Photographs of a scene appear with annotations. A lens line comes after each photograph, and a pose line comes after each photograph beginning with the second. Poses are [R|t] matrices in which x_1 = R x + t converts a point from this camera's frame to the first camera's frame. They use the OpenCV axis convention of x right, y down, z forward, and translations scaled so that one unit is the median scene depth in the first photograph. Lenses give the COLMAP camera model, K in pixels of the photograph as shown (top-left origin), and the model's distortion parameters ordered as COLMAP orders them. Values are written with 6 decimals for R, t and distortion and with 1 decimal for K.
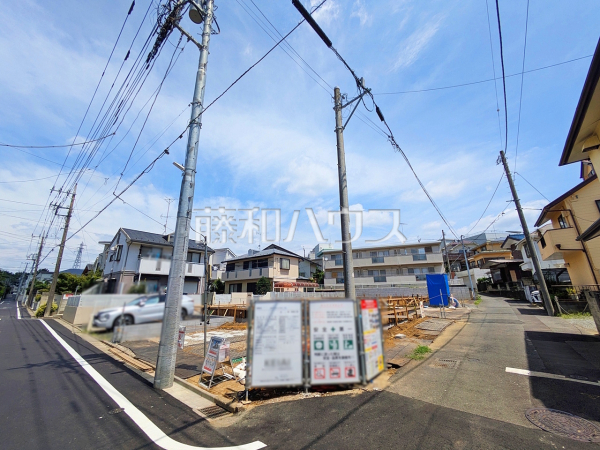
lens RADIAL K [[236.8, 0, 299.3], [0, 236.8, 226.6], [0, 0, 1]] dist [-0.000022, 0.001764]
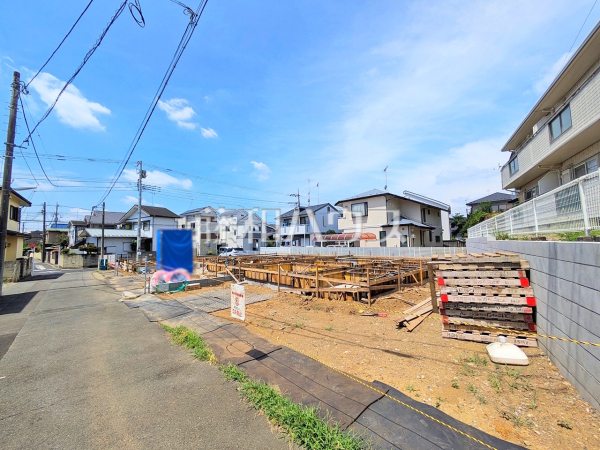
lens RADIAL K [[236.8, 0, 299.7], [0, 236.8, 223.4], [0, 0, 1]] dist [-0.000022, 0.001764]
pose [[-0.128189, -0.065850, -0.989561, 1.125422], [0.297222, 0.949379, -0.101679, 0.343455], [0.946164, -0.307154, -0.102128, 1.376075]]
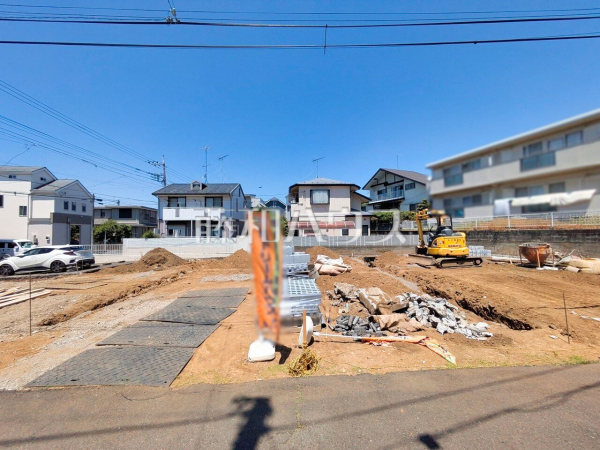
lens RADIAL K [[236.8, 0, 300.9], [0, 236.8, 225.0], [0, 0, 1]] dist [-0.000022, 0.001764]
pose [[0.659622, -0.014408, -0.751459, 0.688772], [0.211374, 0.963019, 0.167078, 0.167265], [0.721262, -0.269048, 0.638274, 0.740173]]
